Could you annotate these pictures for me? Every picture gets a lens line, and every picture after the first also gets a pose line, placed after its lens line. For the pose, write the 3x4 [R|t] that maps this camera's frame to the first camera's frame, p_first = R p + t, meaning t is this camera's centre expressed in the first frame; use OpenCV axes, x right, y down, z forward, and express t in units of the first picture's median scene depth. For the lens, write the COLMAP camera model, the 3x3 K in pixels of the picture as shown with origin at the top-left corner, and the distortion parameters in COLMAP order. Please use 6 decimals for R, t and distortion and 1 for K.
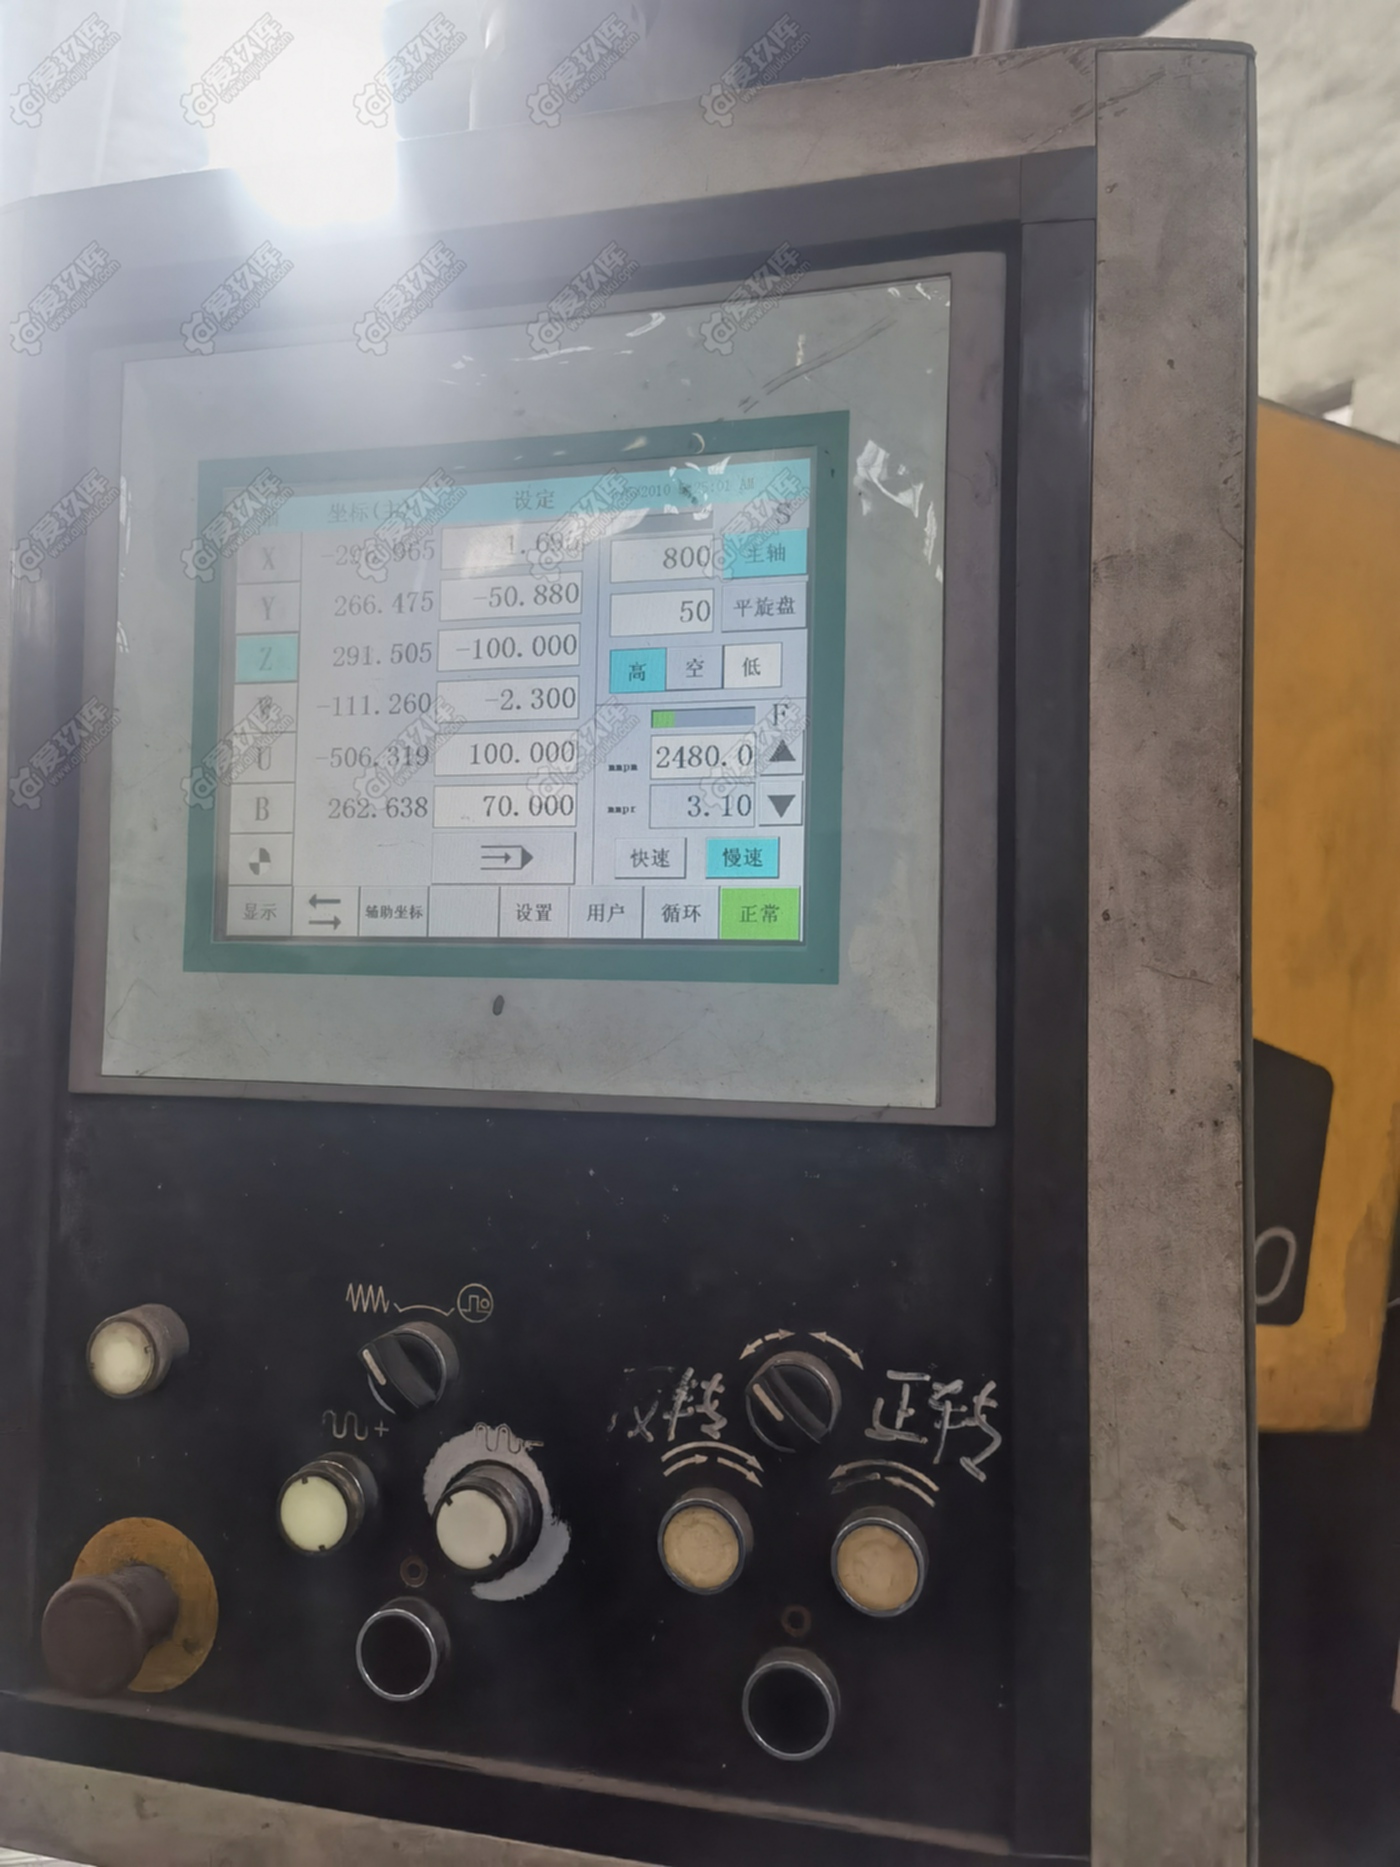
lens RADIAL K [[1453.9, 0, 687.7], [0, 1453.9, 939.8], [0, 0, 1]] dist [0.066715, -0.059593]
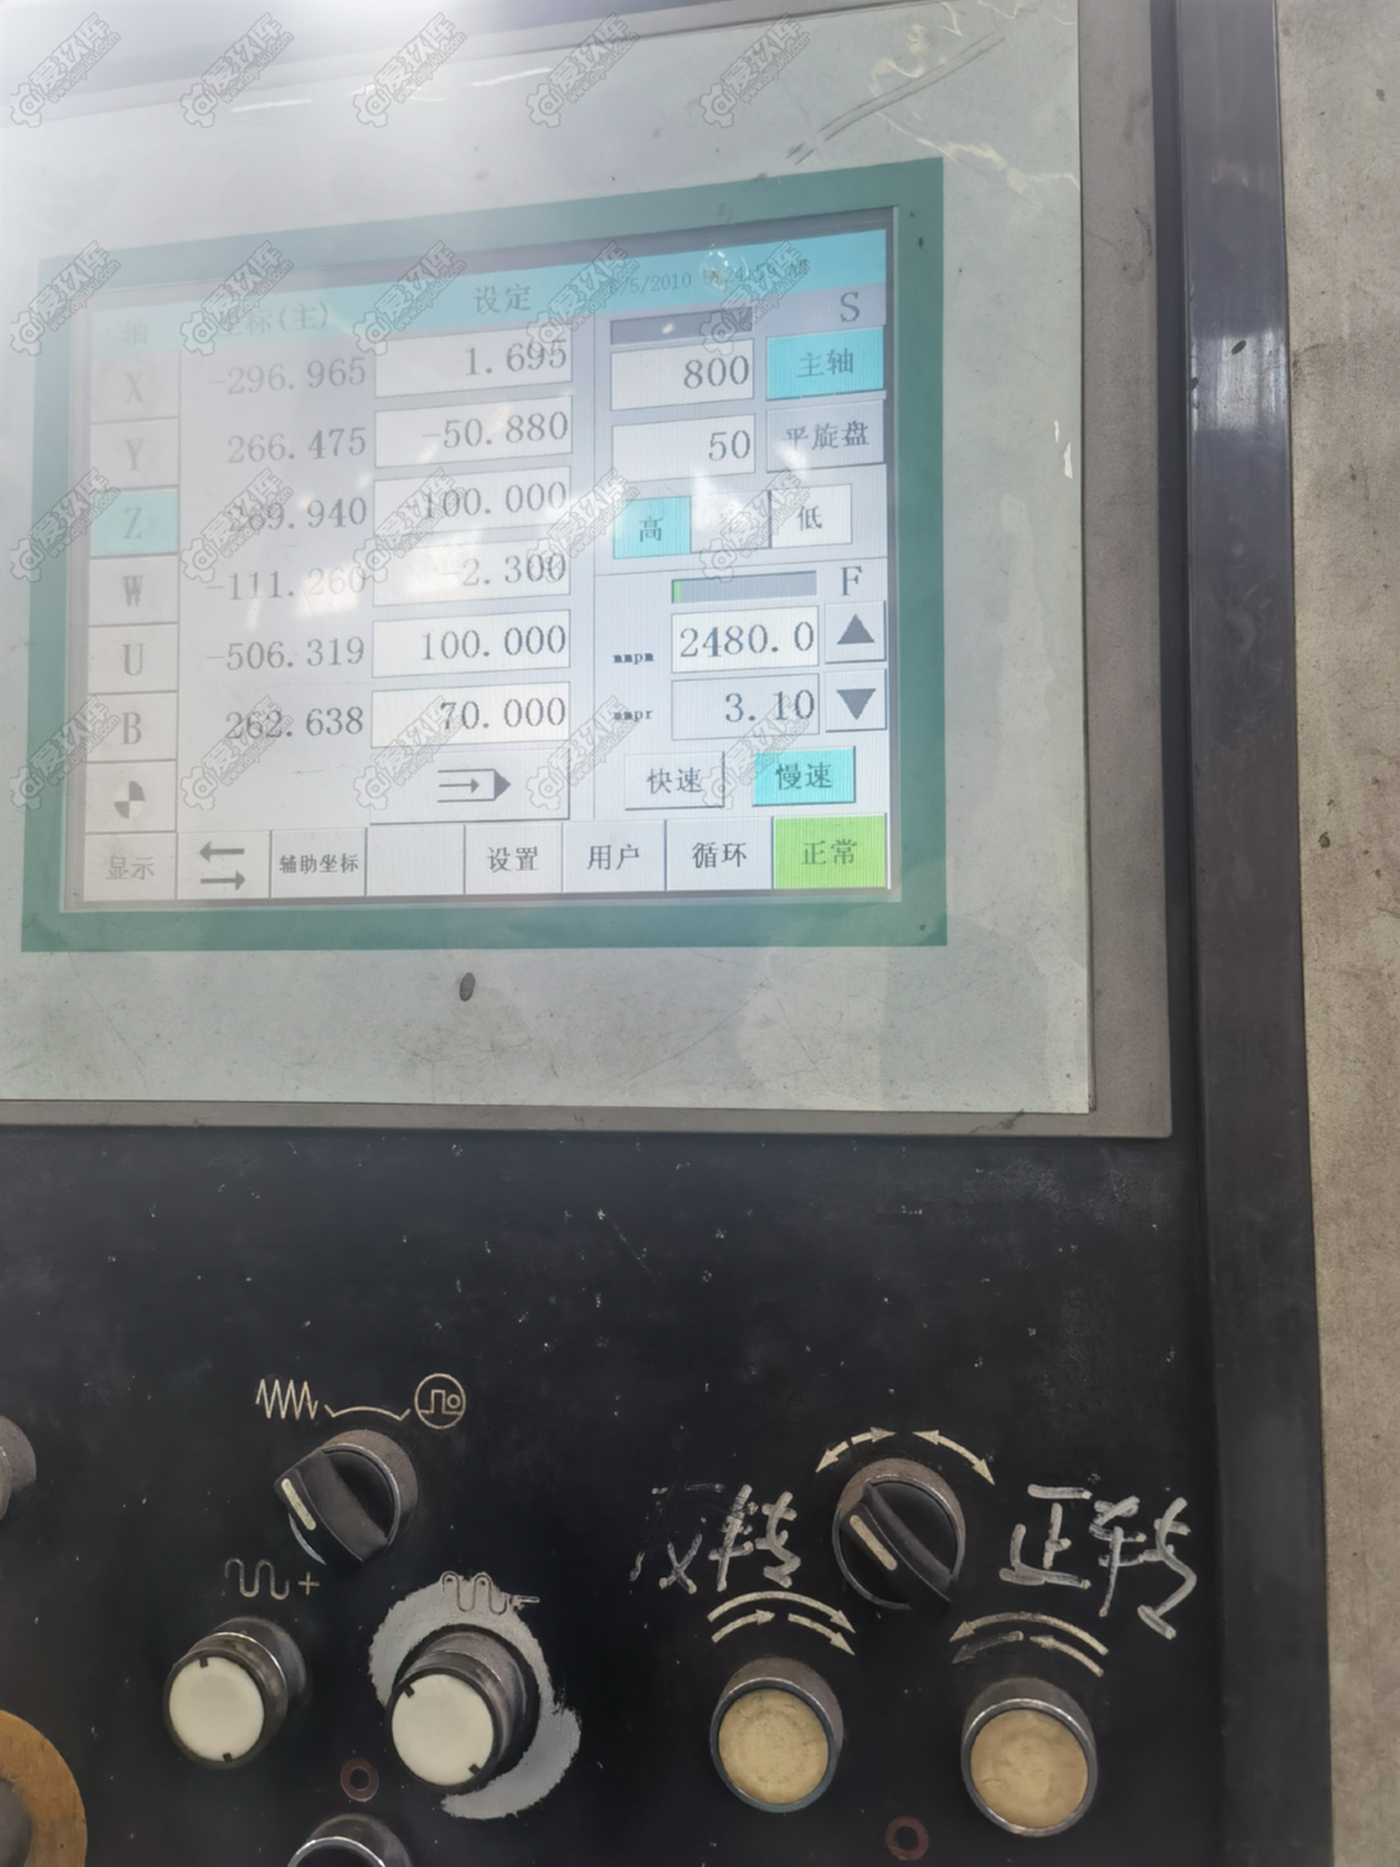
lens RADIAL K [[1453.9, 0, 717.1], [0, 1453.9, 919.8], [0, 0, 1]] dist [0.066715, -0.059593]
pose [[0.997414, -0.016853, 0.069860, -0.057454], [0.018049, 0.999701, -0.016520, 0.026401], [-0.069561, 0.017738, 0.997420, 0.274377]]
